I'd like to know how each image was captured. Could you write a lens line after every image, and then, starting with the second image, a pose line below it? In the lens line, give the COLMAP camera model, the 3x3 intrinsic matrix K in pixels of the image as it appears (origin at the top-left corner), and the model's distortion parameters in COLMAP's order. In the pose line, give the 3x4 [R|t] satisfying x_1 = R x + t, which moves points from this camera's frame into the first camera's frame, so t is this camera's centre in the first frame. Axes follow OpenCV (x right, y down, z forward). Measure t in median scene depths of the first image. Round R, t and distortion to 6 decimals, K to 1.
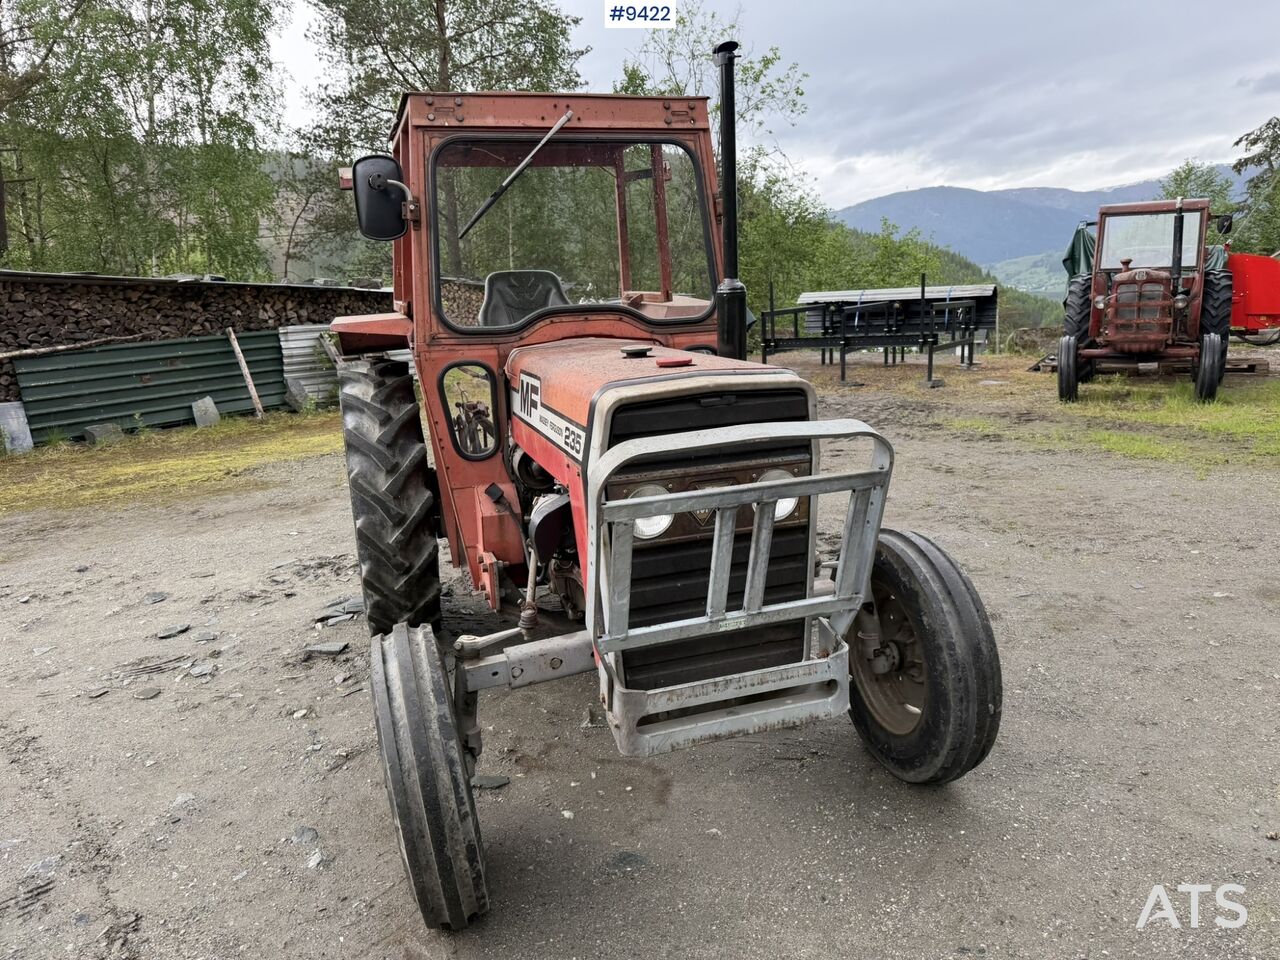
lens RADIAL K [[896.6, 0, 649.9], [0, 896.6, 486.3], [0, 0, 1]] dist [0.035371, -0.047993]
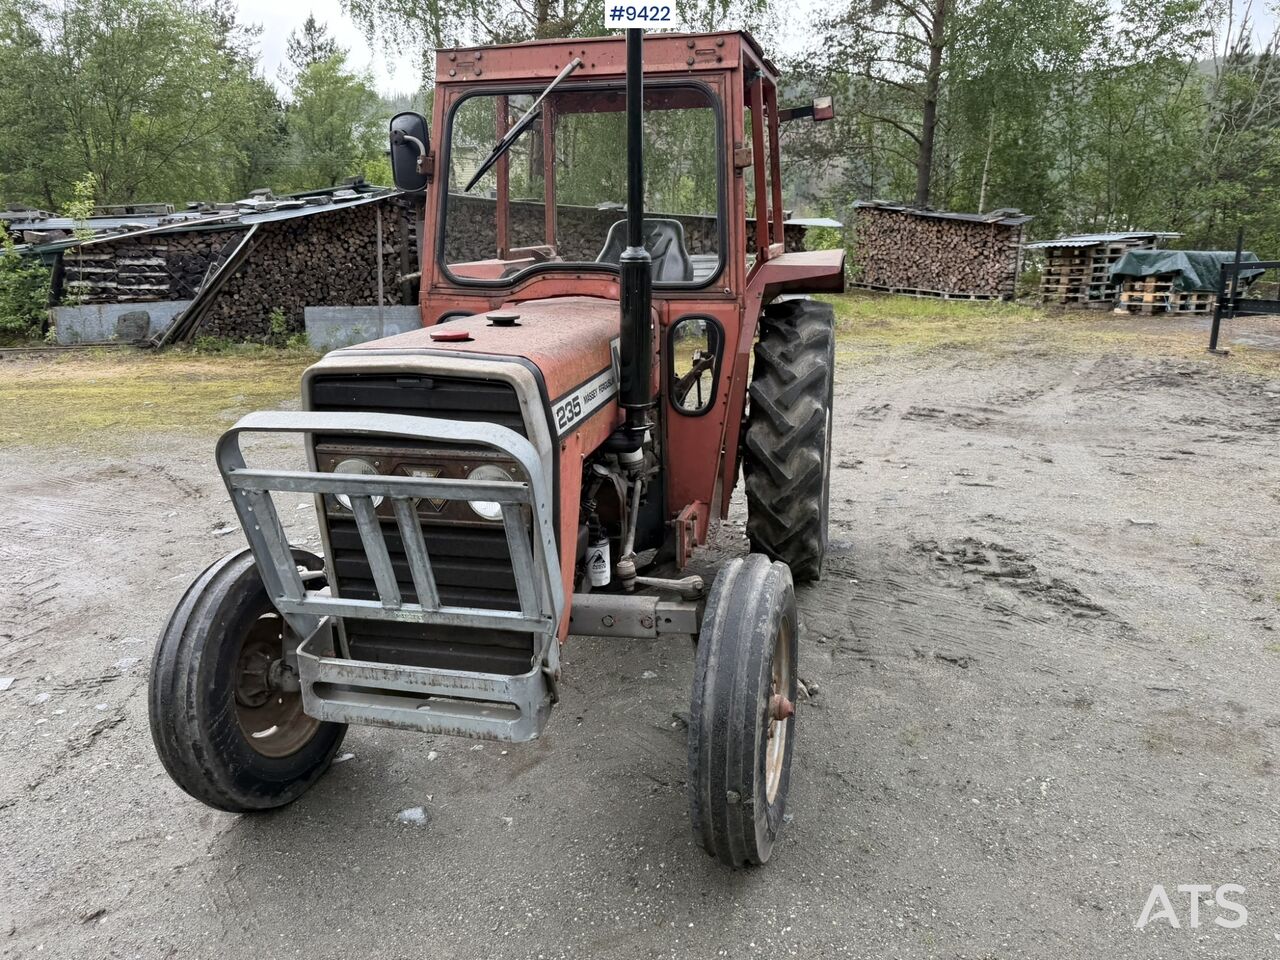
lens RADIAL K [[897.0, 0, 650.7], [0, 897.0, 472.3], [0, 0, 1]] dist [0.036344, -0.051747]
pose [[0.850723, 0.173941, -0.495999, 0.498065], [-0.142364, 0.984635, 0.101121, -0.086359], [0.505967, -0.015414, 0.862415, 0.195253]]
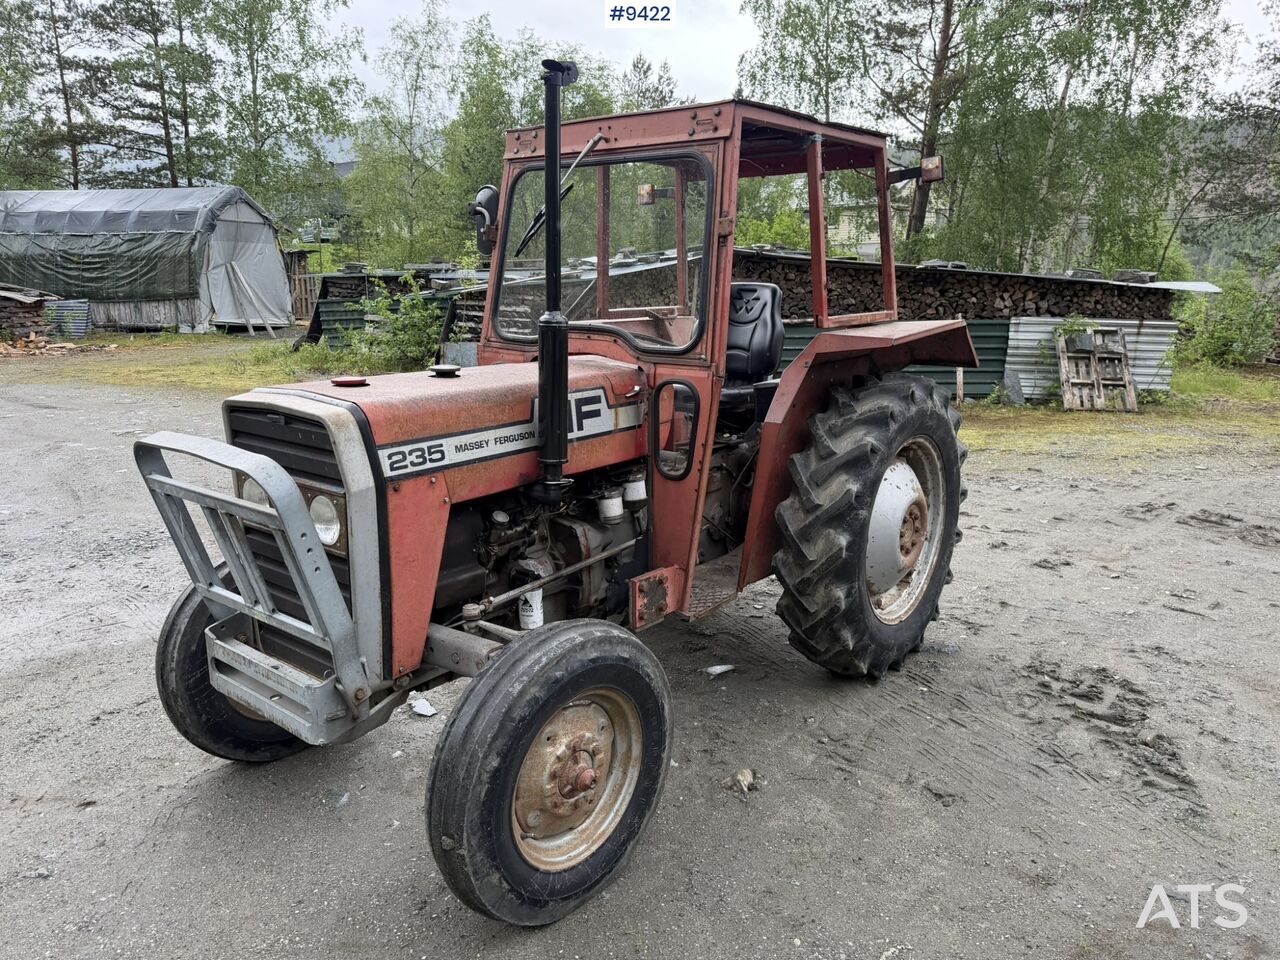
lens RADIAL K [[896.6, 0, 649.9], [0, 896.6, 486.3], [0, 0, 1]] dist [0.035371, -0.047993]
pose [[0.543599, 0.237255, -0.805115, 0.804256], [-0.218470, 0.966150, 0.137202, -0.173417], [0.810414, 0.101311, 0.577031, 0.471790]]
